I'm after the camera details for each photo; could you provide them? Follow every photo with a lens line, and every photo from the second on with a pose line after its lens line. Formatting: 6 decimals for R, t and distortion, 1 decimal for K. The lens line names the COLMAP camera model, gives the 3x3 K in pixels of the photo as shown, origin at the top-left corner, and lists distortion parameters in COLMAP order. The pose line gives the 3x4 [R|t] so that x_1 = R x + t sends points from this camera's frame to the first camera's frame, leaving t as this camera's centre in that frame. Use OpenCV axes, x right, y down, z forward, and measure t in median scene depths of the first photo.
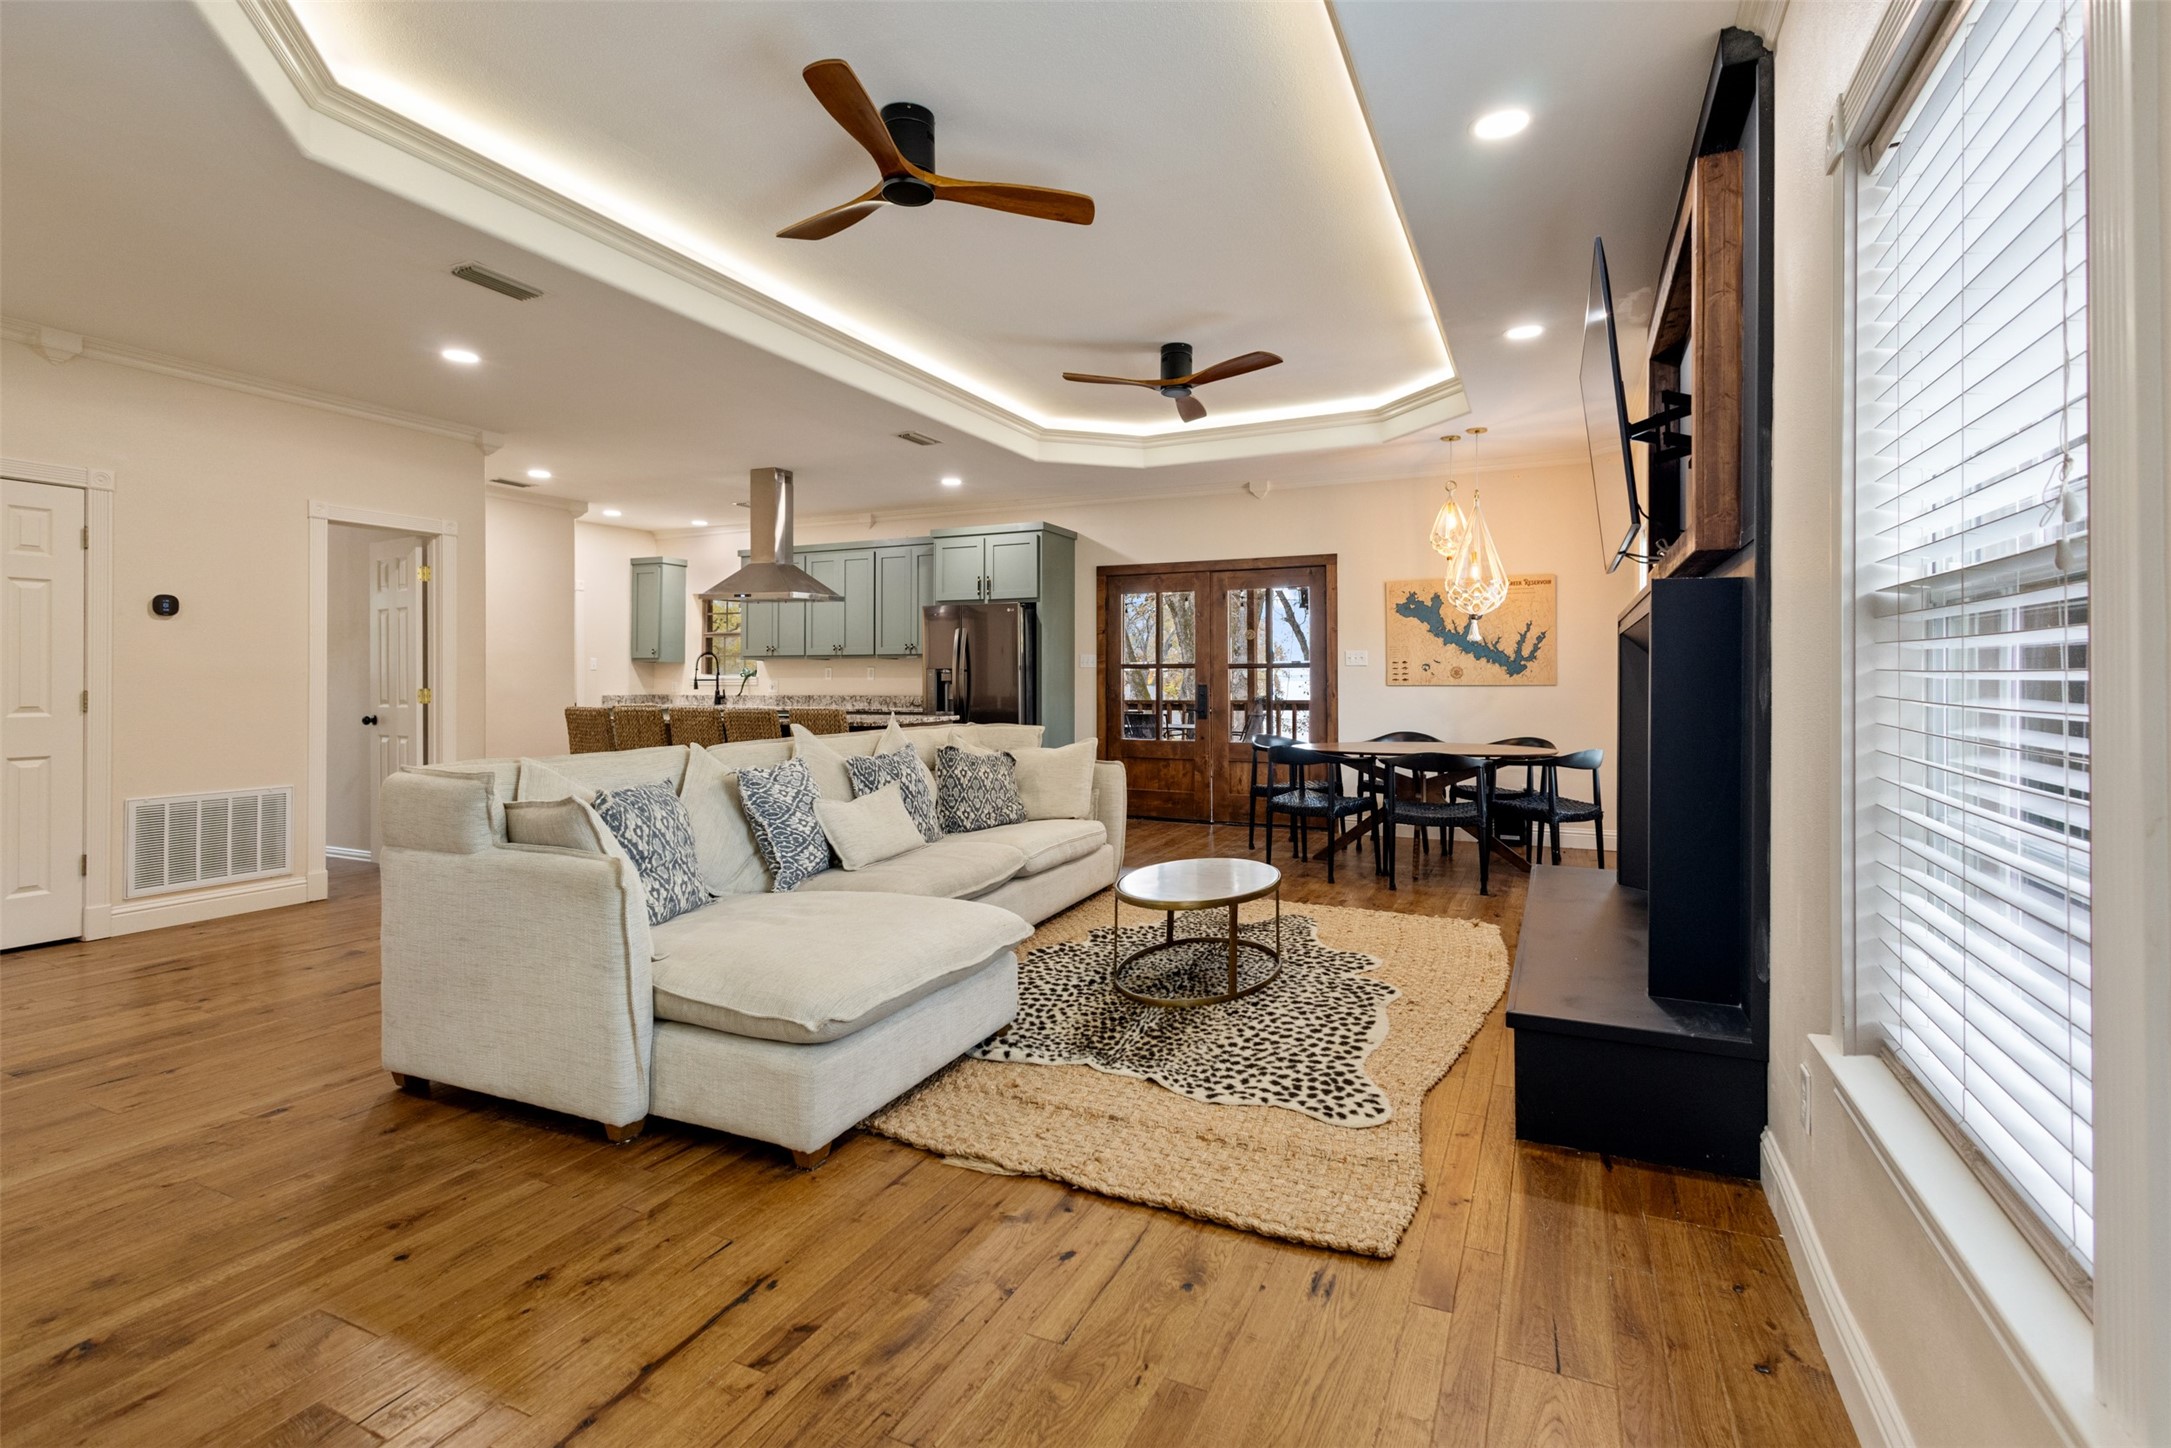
lens RADIAL K [[1035.2, 0, 1092.6], [0, 1035.2, 670.2], [0, 0, 1]] dist [0.001965, -0.001704]
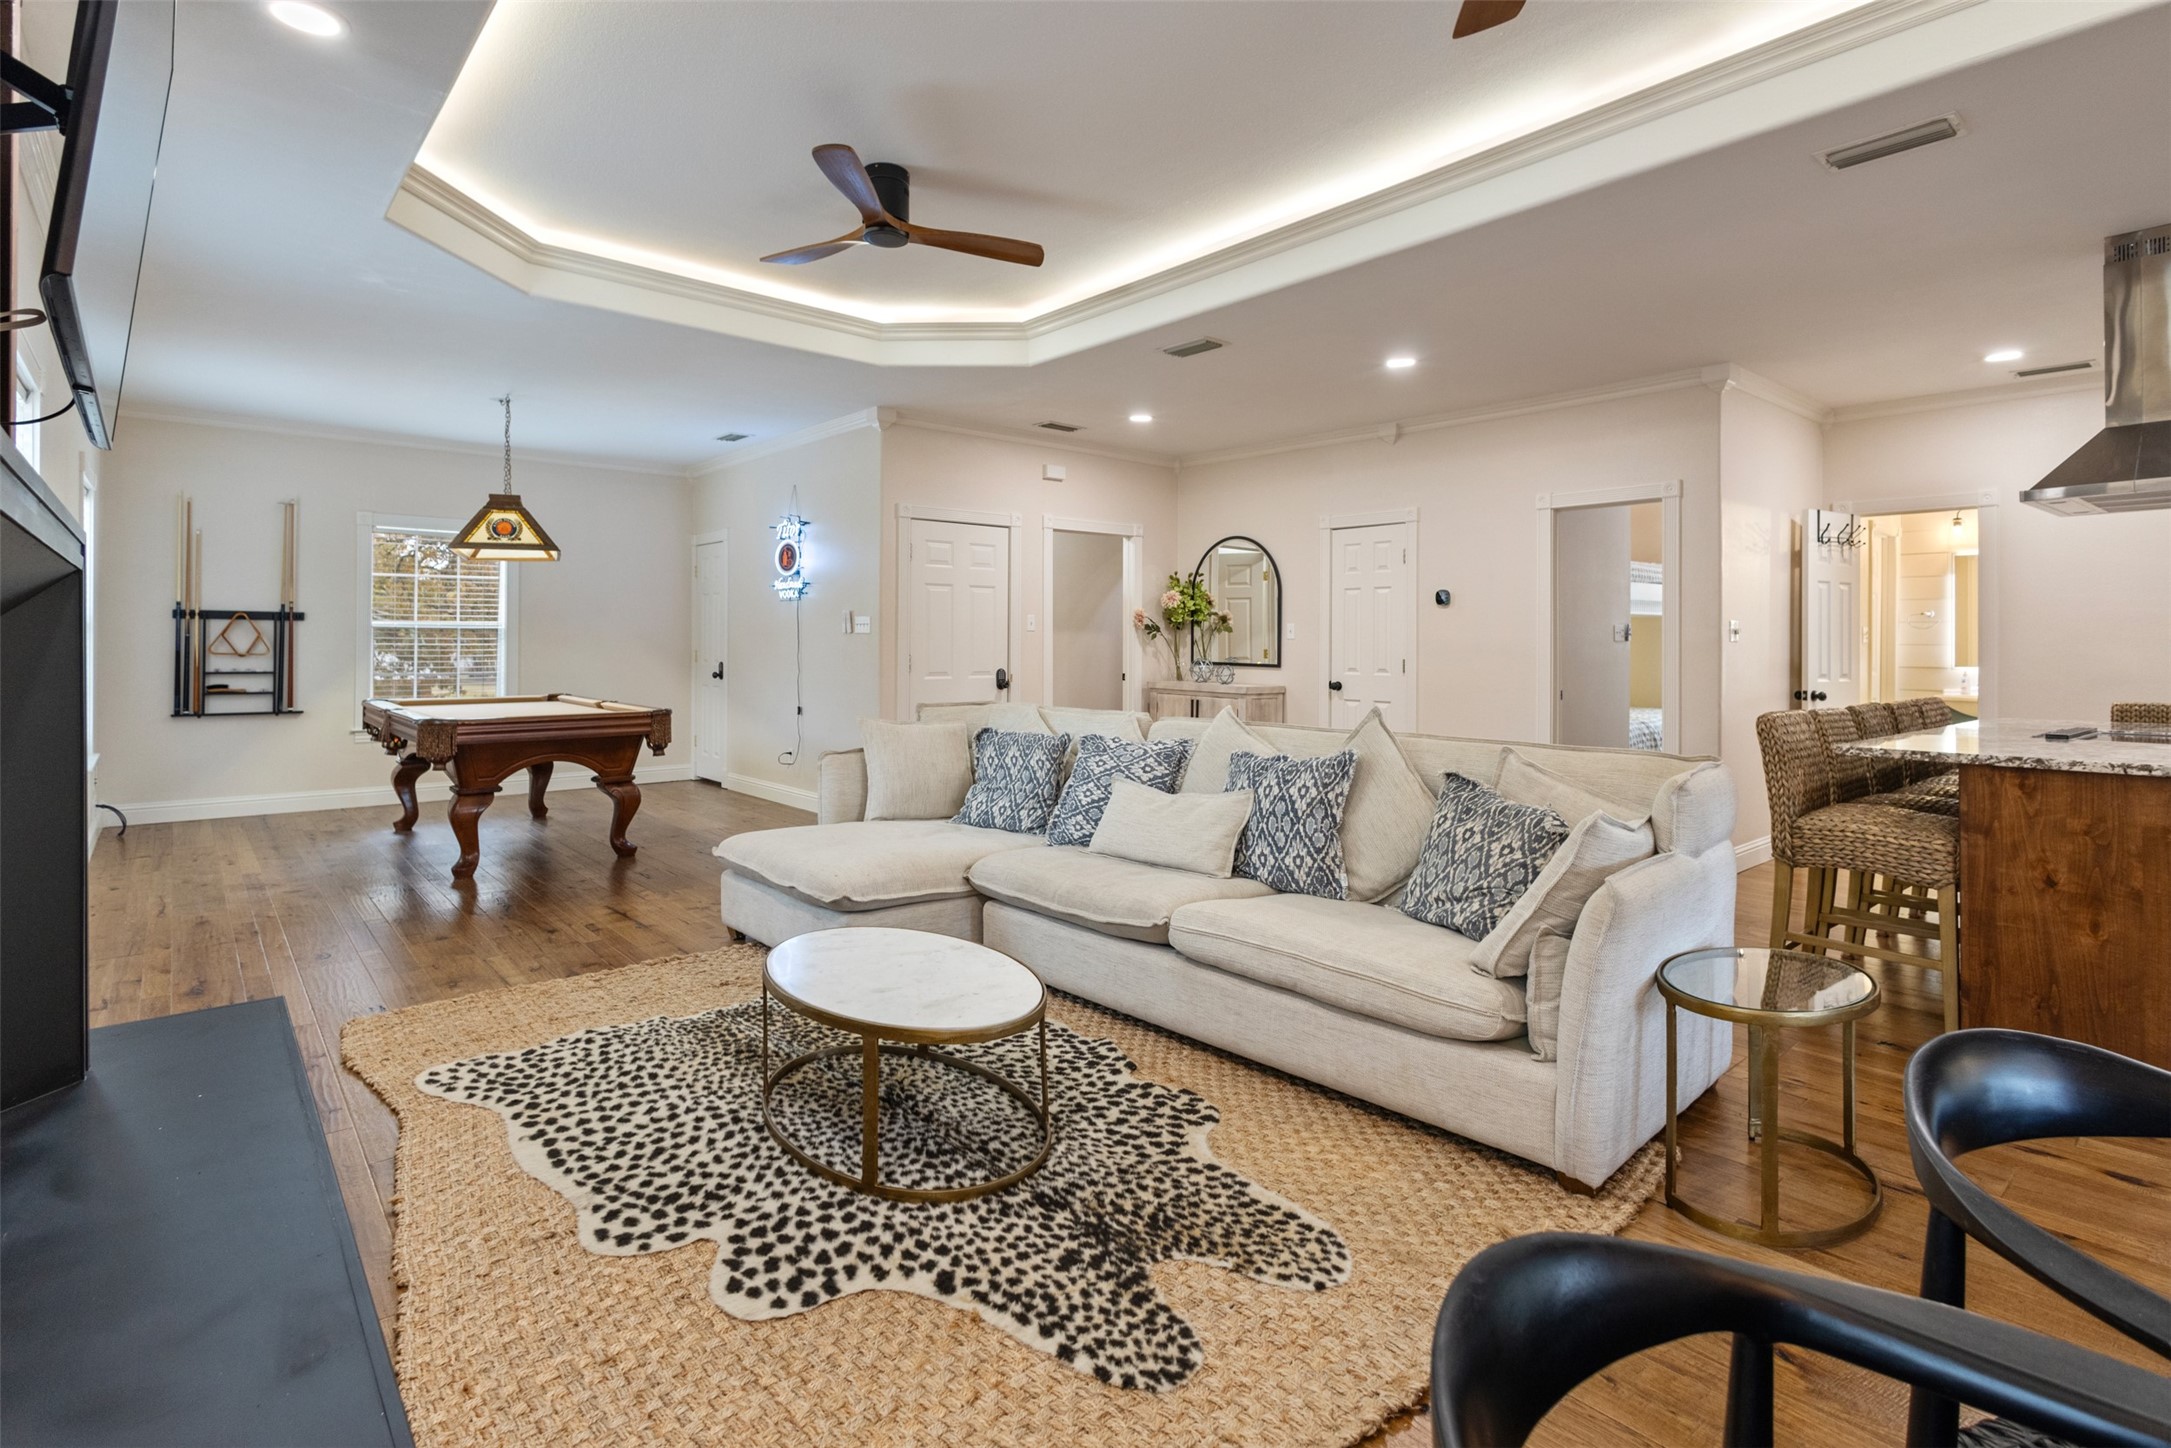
lens RADIAL K [[1035.2, 0, 1086.7], [0, 1035.2, 642.7], [0, 0, 1]] dist [0.001965, -0.001704]
pose [[-0.412366, -0.002977, -0.911014, 0.730147], [0.000922, 0.999993, -0.003685, 0.000019], [0.911018, -0.002359, -0.412360, 1.561466]]
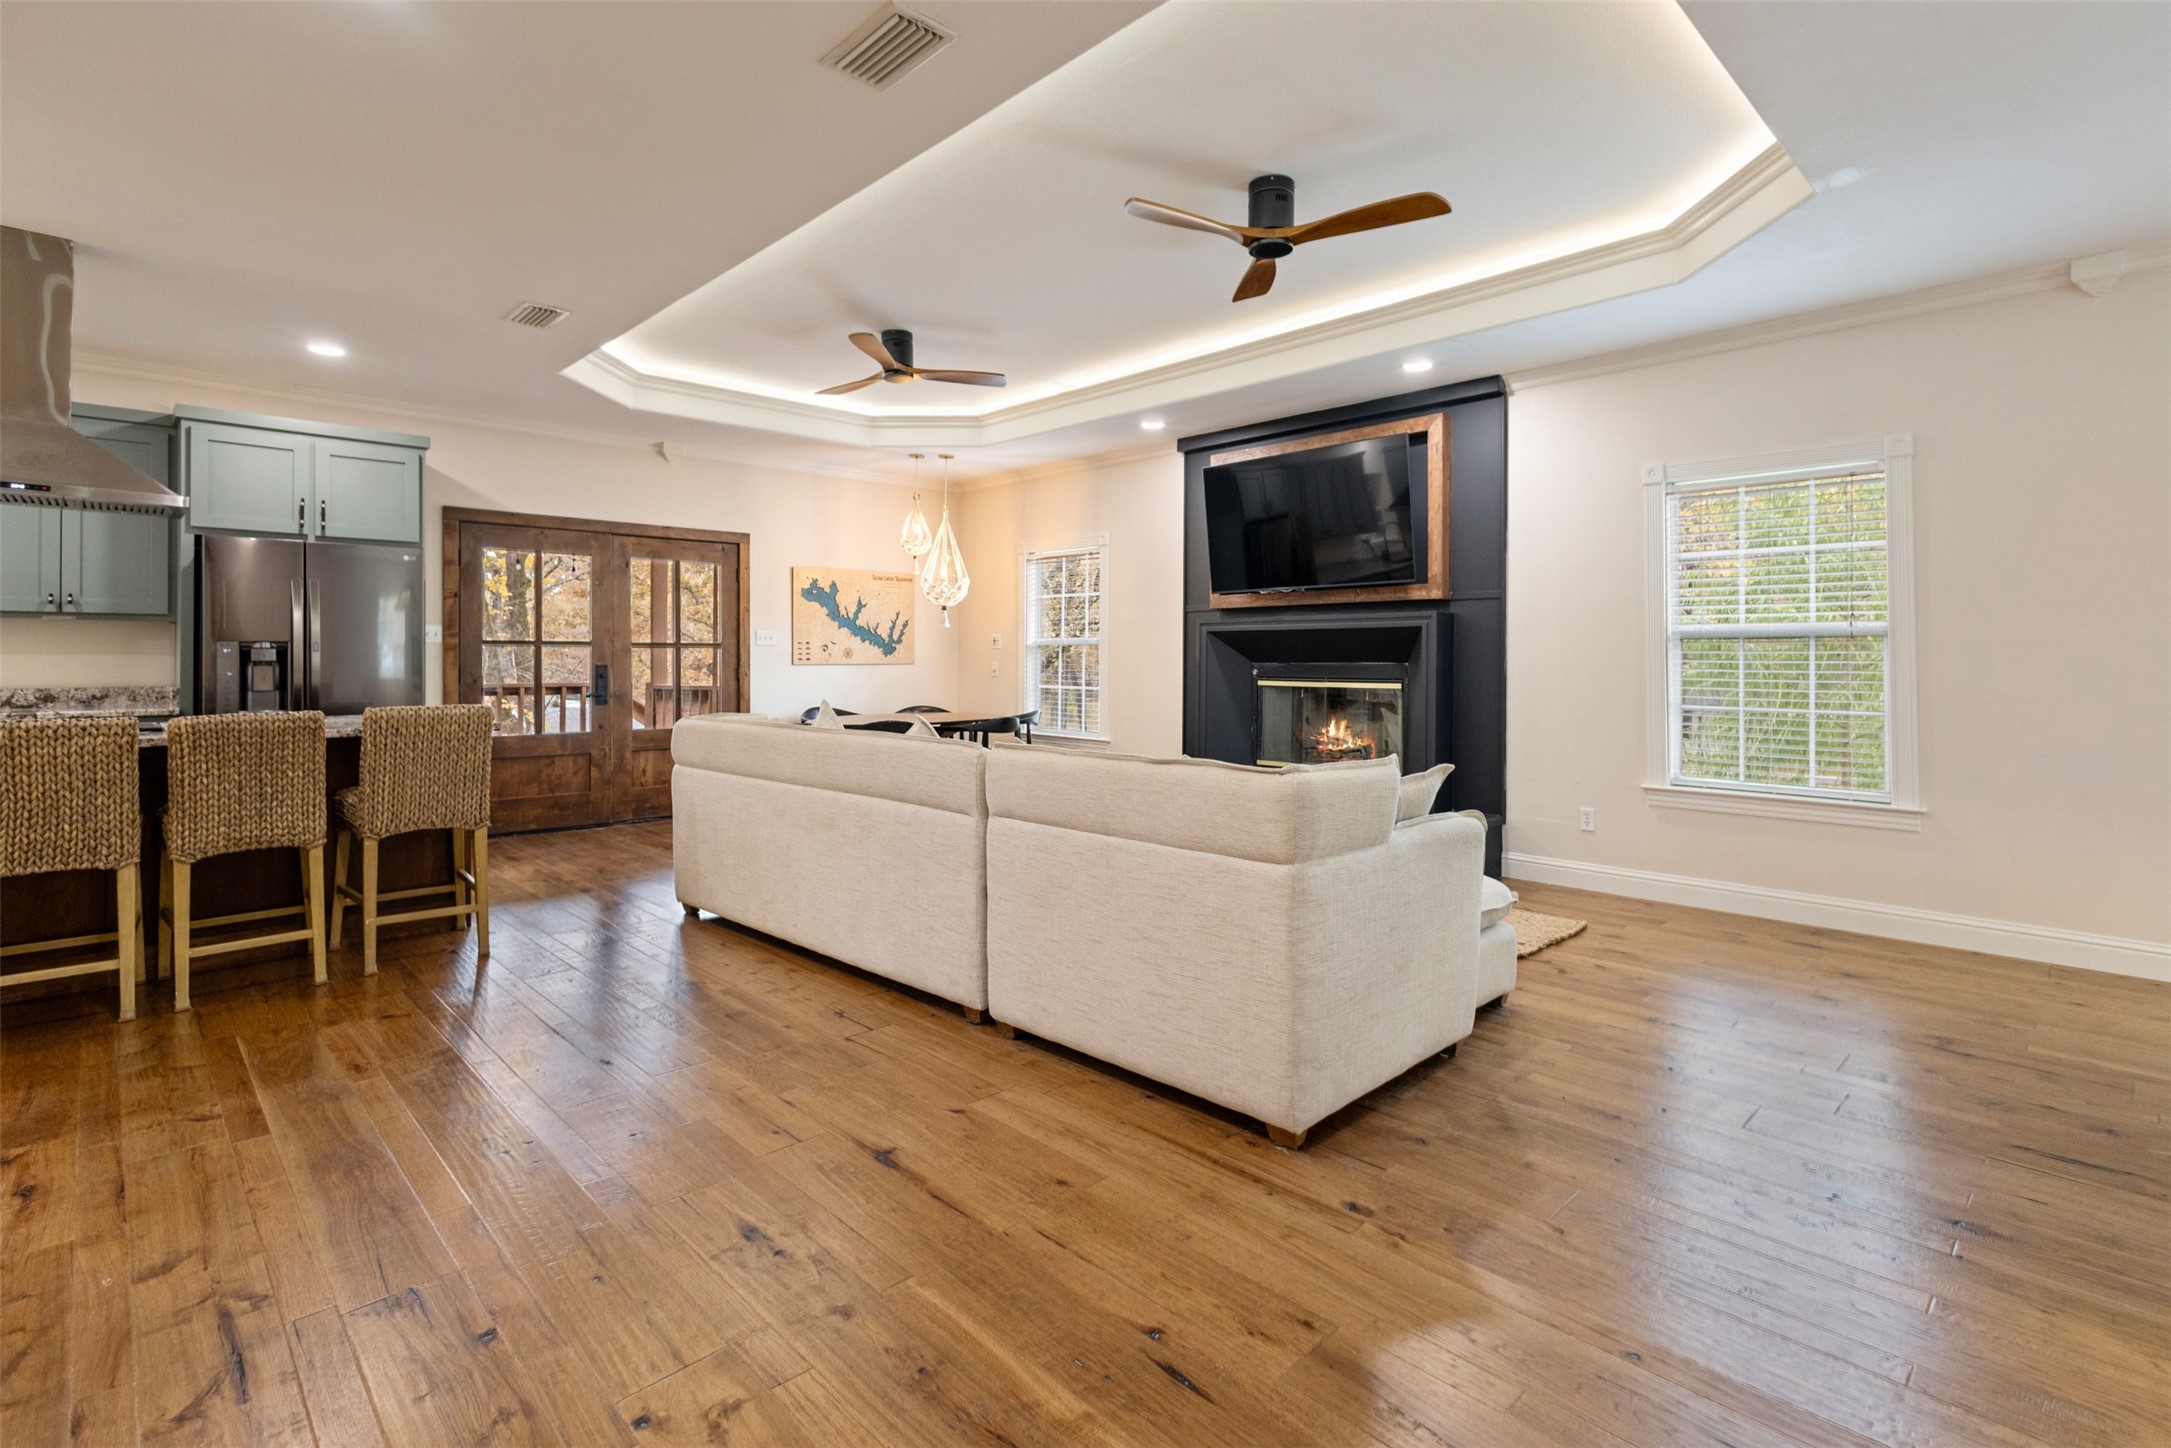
lens RADIAL K [[1035.2, 0, 1098.1], [0, 1035.2, 646.6], [0, 0, 1]] dist [0.001965, -0.001704]
pose [[0.349243, 0.011156, 0.936966, -1.254847], [-0.011057, 0.999909, -0.007784, 0.001961], [-0.936967, -0.007642, 0.349334, 0.711377]]
